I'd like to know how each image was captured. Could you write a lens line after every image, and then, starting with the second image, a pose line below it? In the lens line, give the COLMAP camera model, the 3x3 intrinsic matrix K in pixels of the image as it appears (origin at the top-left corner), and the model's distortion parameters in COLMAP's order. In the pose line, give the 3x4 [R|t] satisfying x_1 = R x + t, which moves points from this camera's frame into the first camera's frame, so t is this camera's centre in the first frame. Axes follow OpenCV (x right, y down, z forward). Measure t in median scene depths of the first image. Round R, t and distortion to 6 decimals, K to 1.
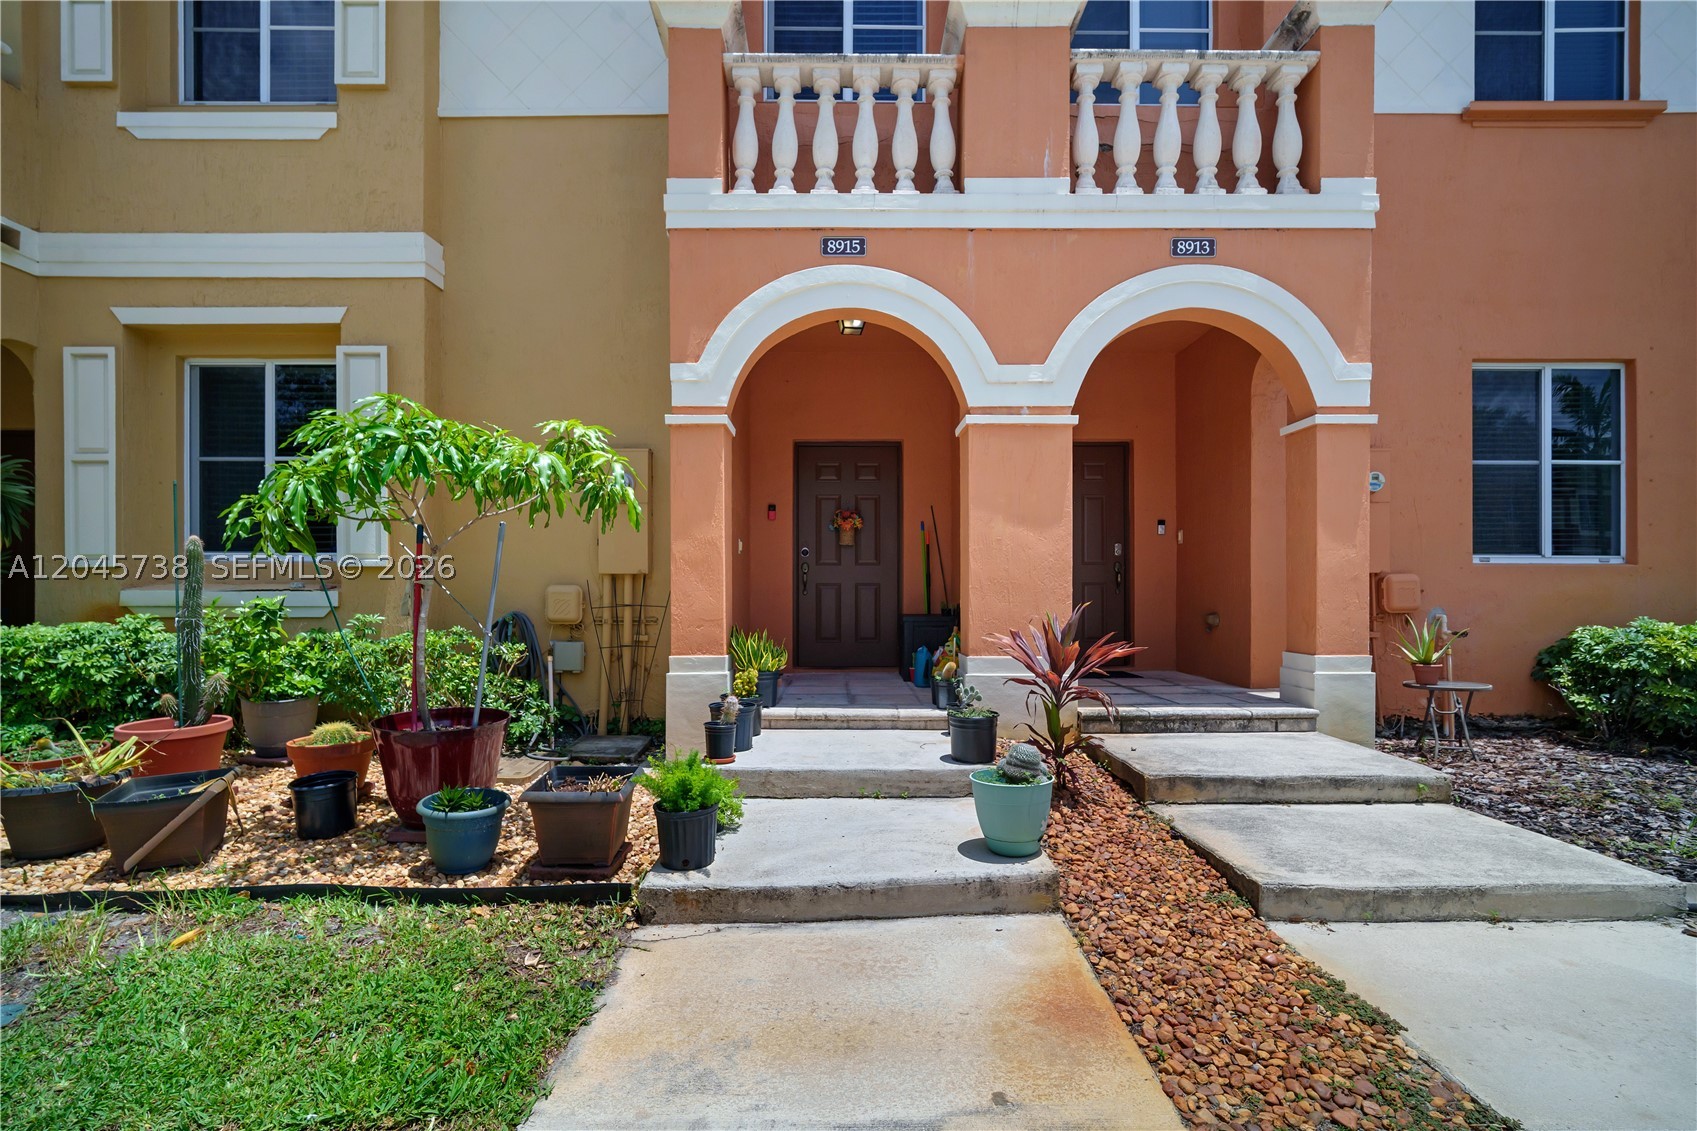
lens RADIAL K [[756.0, 0, 849.0], [0, 756.0, 579.2], [0, 0, 1]] dist [0.001752, -0.000091]
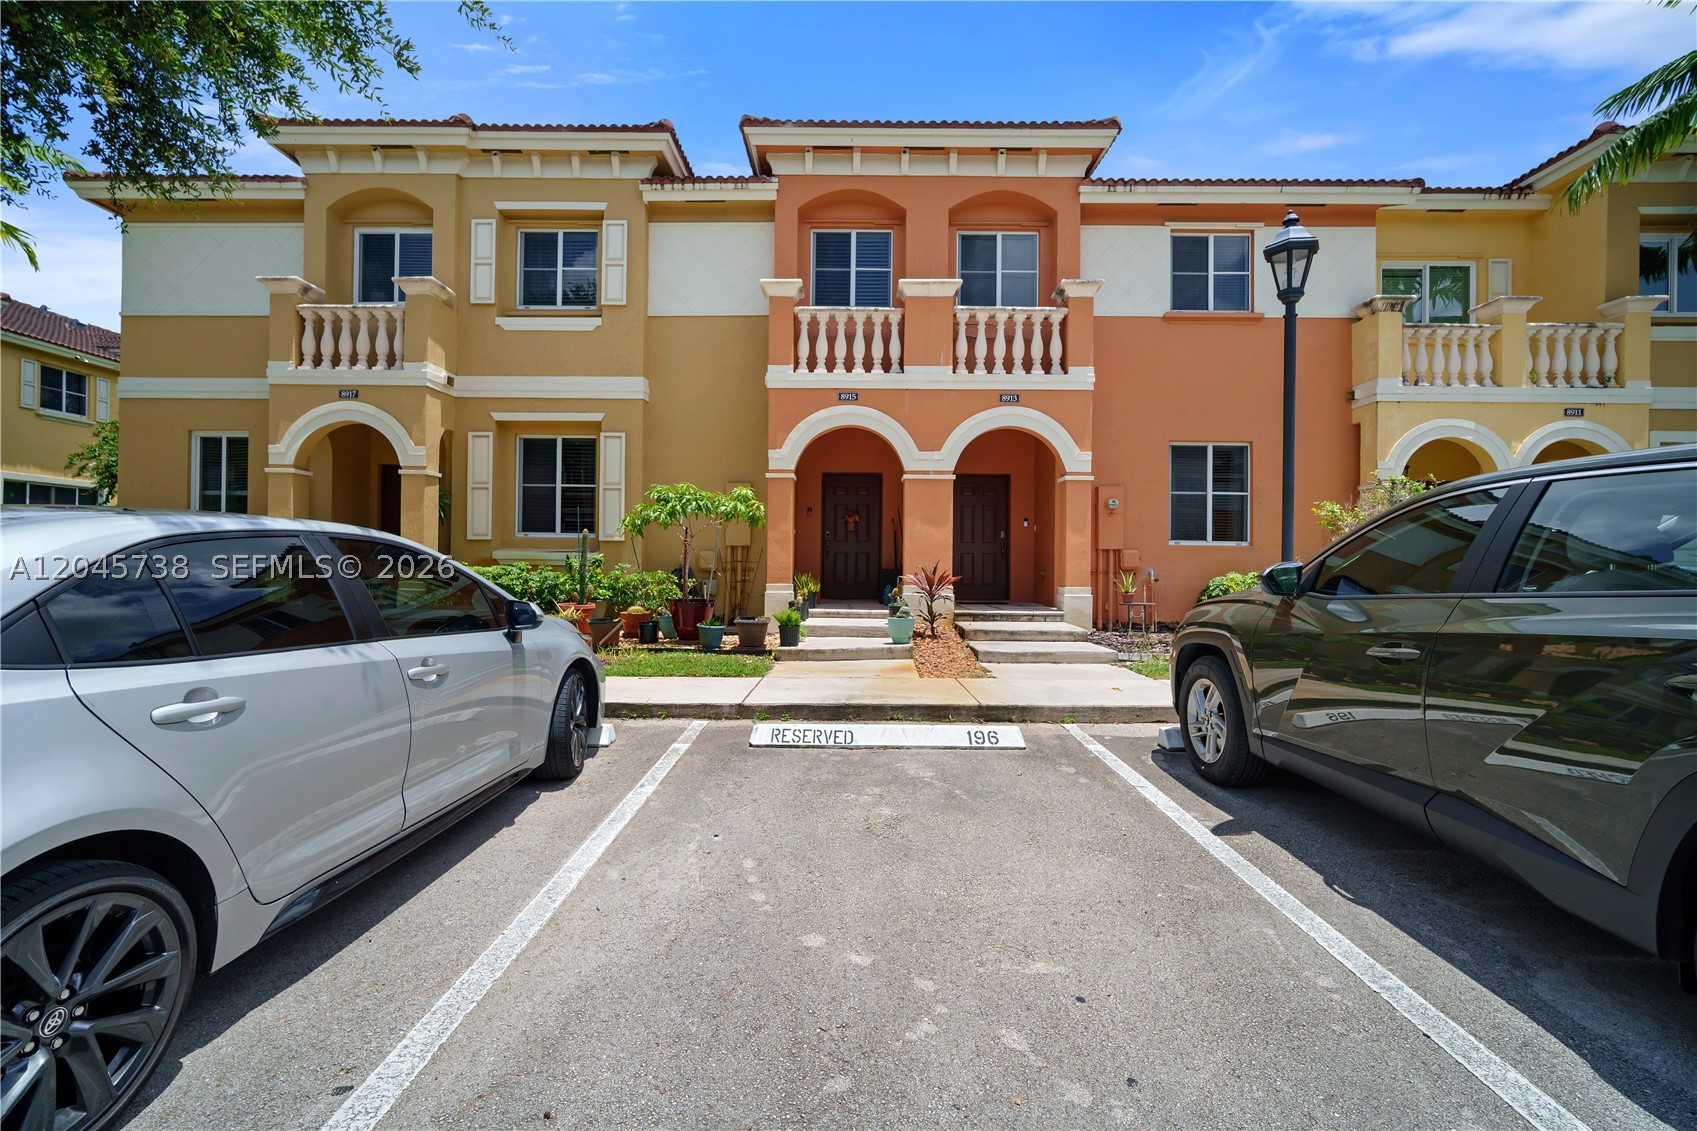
lens RADIAL K [[756.0, 0, 850.6], [0, 756.0, 556.7], [0, 0, 1]] dist [0.001752, -0.000091]
pose [[0.999759, 0.011155, -0.018911, 0.044748], [-0.010996, 0.999903, 0.008503, 0.002347], [0.019004, -0.008293, 0.999785, -1.162498]]
